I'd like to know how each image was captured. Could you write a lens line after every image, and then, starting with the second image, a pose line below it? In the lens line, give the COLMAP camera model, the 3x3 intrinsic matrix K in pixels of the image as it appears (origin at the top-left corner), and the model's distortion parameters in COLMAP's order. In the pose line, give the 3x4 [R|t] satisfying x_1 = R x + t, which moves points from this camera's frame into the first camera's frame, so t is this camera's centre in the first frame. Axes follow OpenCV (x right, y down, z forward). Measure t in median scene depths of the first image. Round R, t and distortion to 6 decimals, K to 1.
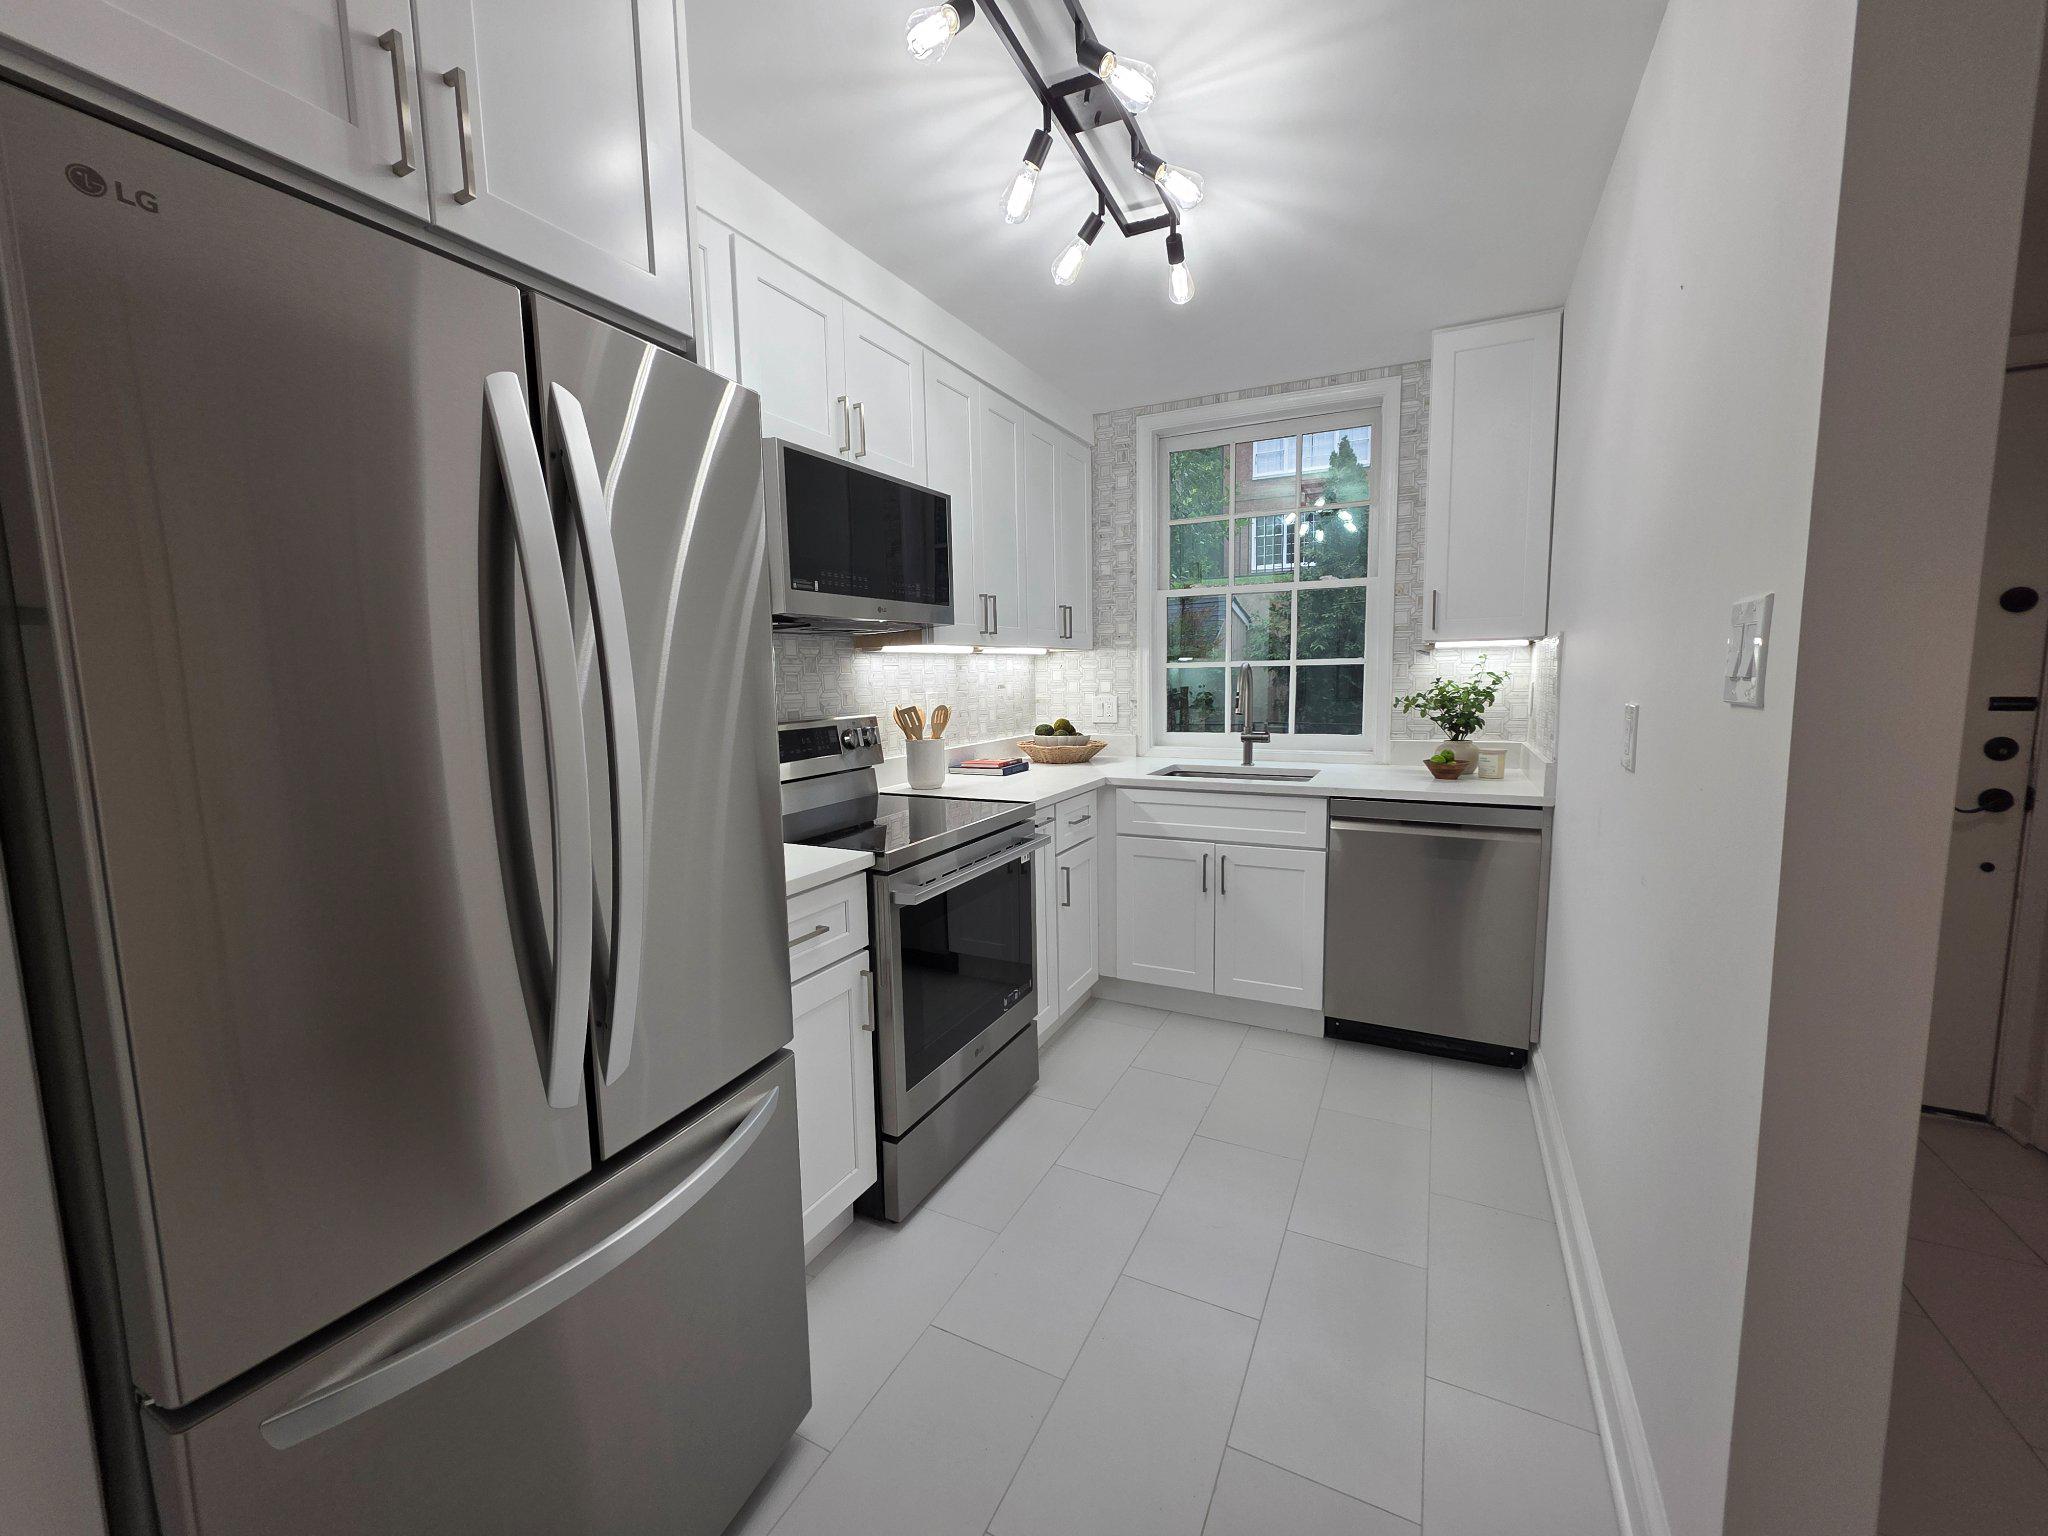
lens RADIAL K [[818.3, 0, 1020.1], [0, 818.3, 768.1], [0, 0, 1]] dist [0.003183, -0.000008]
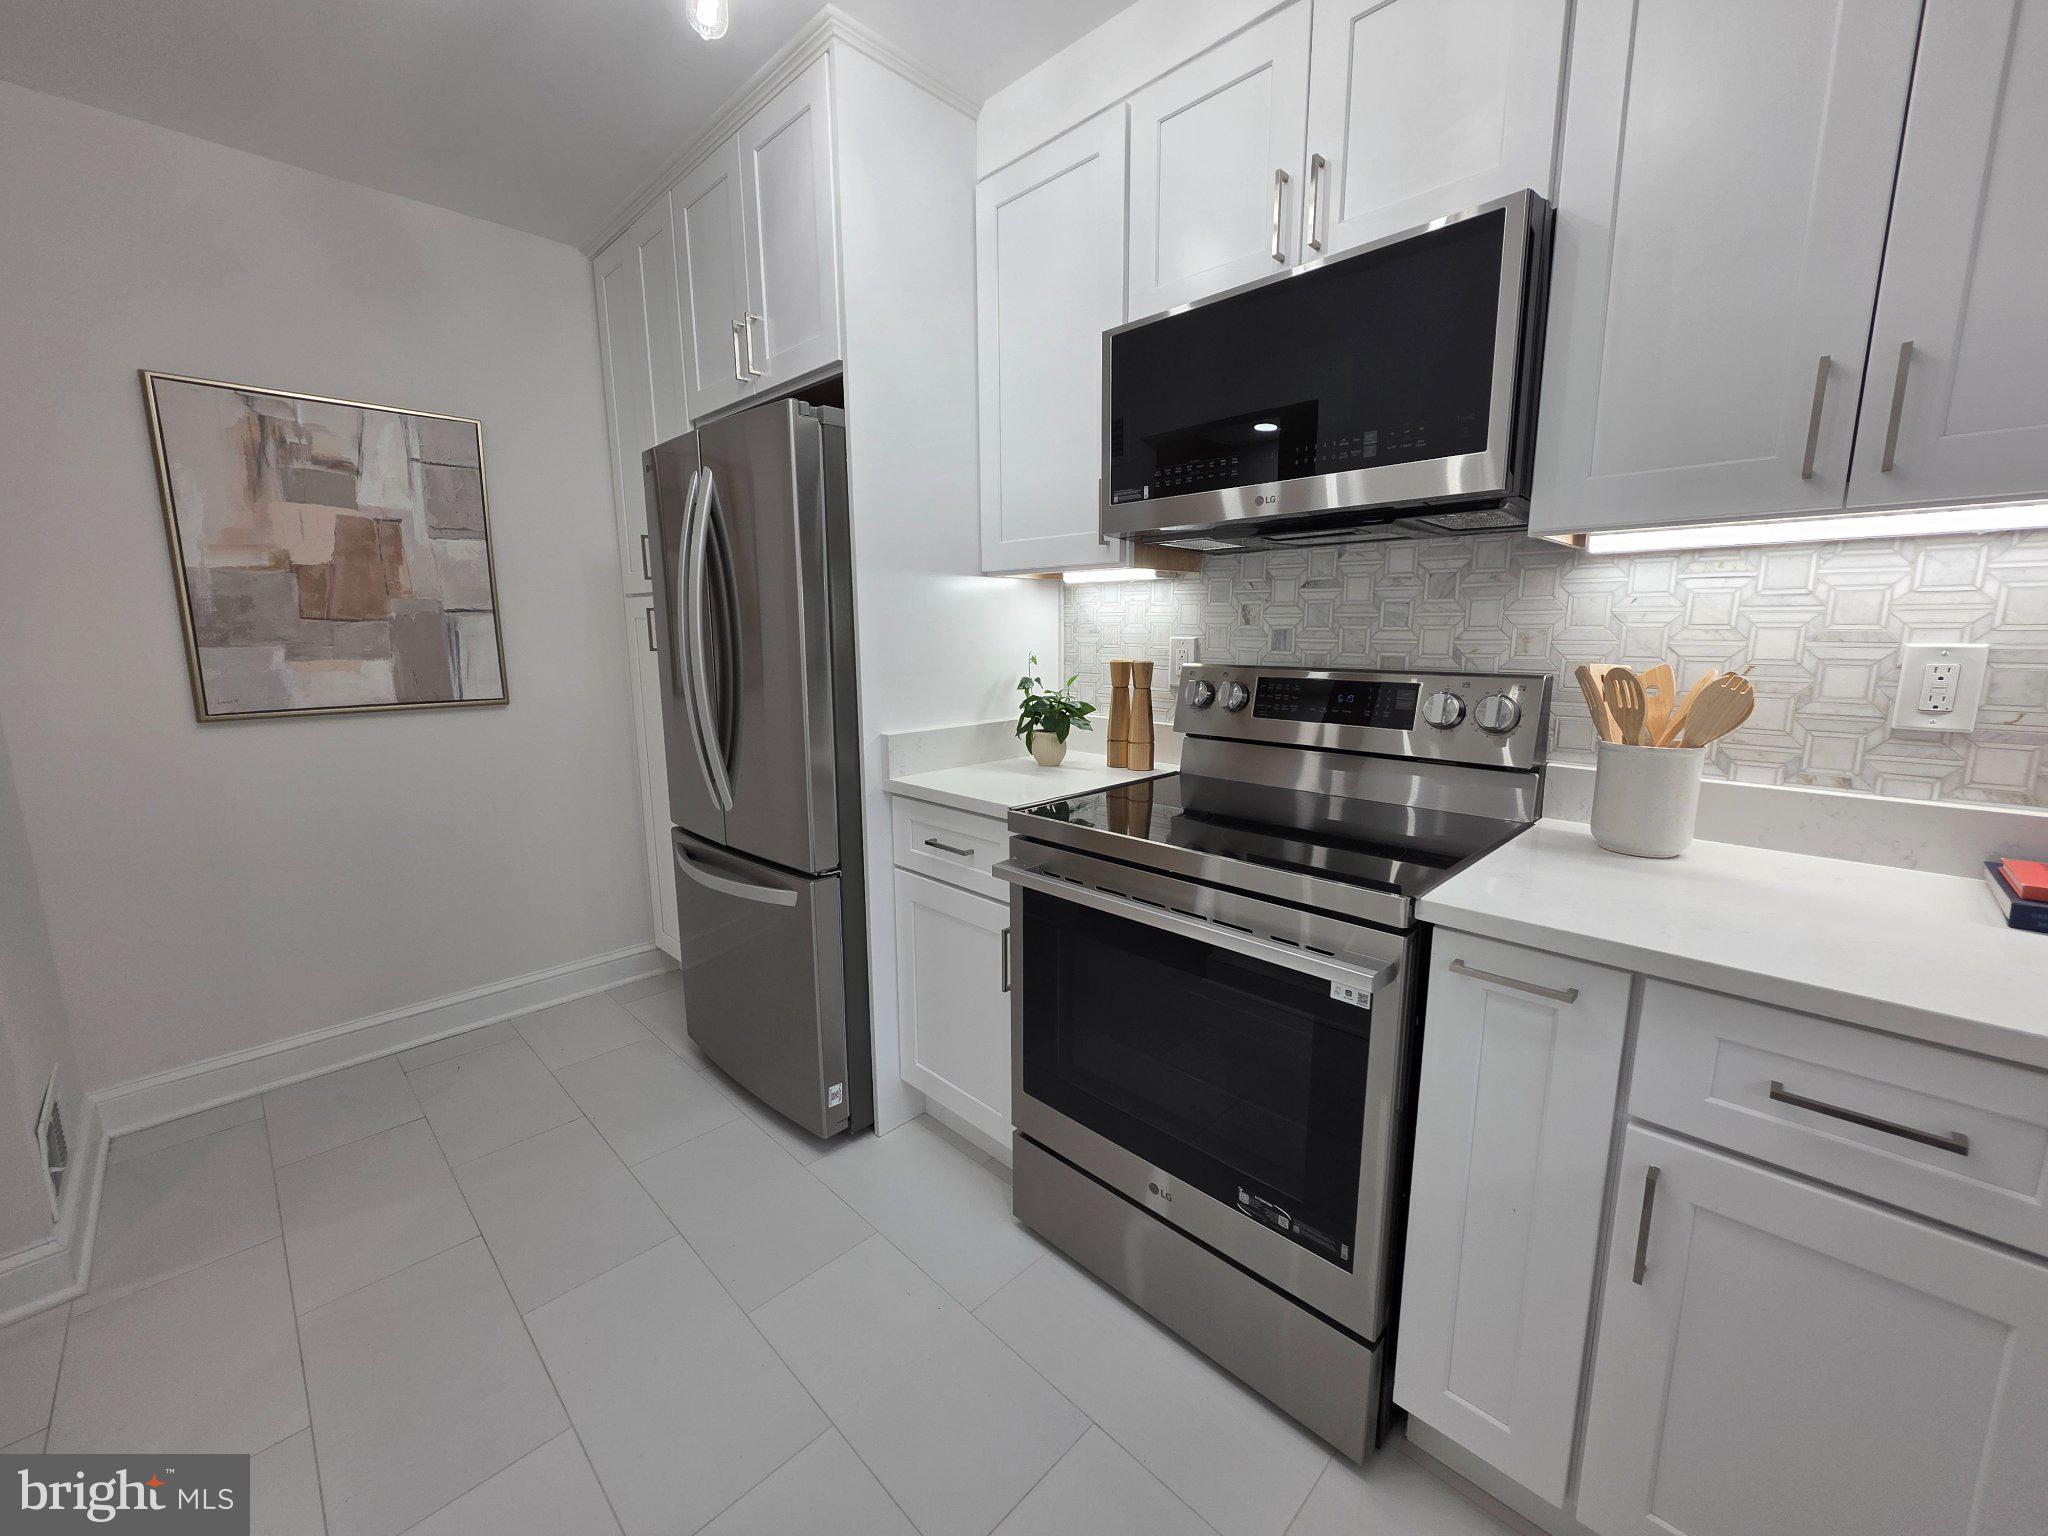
lens RADIAL K [[818.3, 0, 1023.0], [0, 818.3, 767.0], [0, 0, 1]] dist [0.003183, -0.000008]
pose [[-0.302538, 0.185477, -0.934917, 0.447442], [-0.099726, 0.969340, 0.224578, -0.097952], [0.947906, 0.161179, -0.274765, 0.870770]]
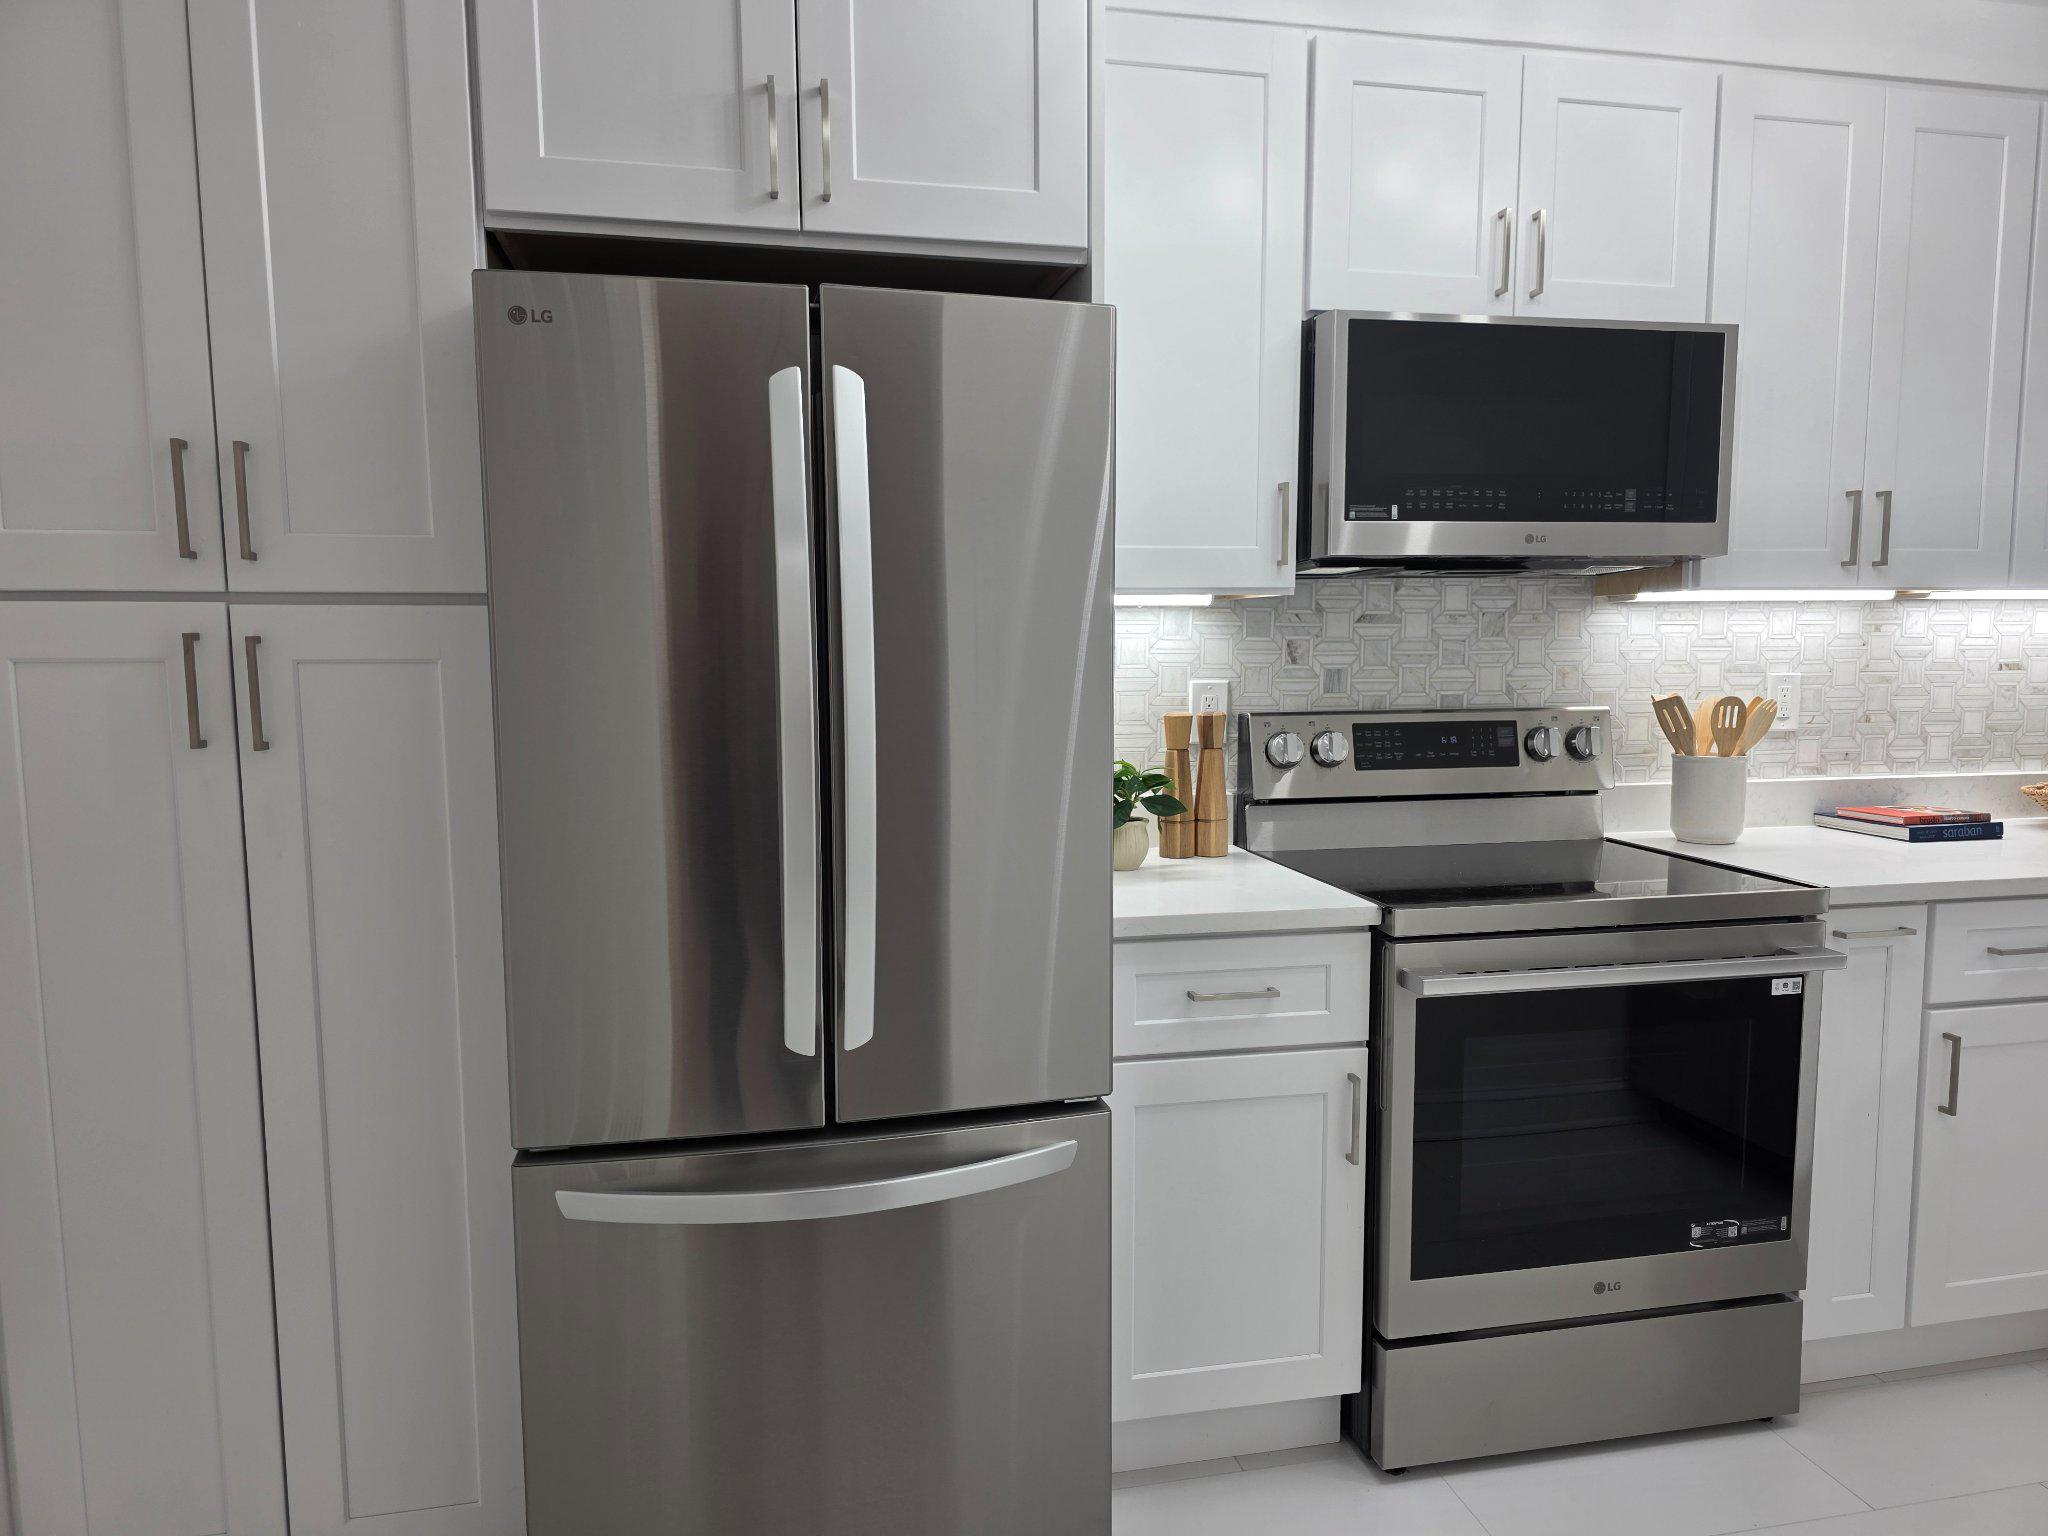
lens RADIAL K [[1386.3, 0, 1038.4], [0, 1386.3, 788.1], [0, 0, 1]] dist [0.045710, -0.039588]
pose [[0.638568, 0.098637, -0.763218, 0.356808], [-0.097335, 0.994139, 0.047043, -0.014416], [0.763385, 0.044248, 0.644427, 0.025627]]
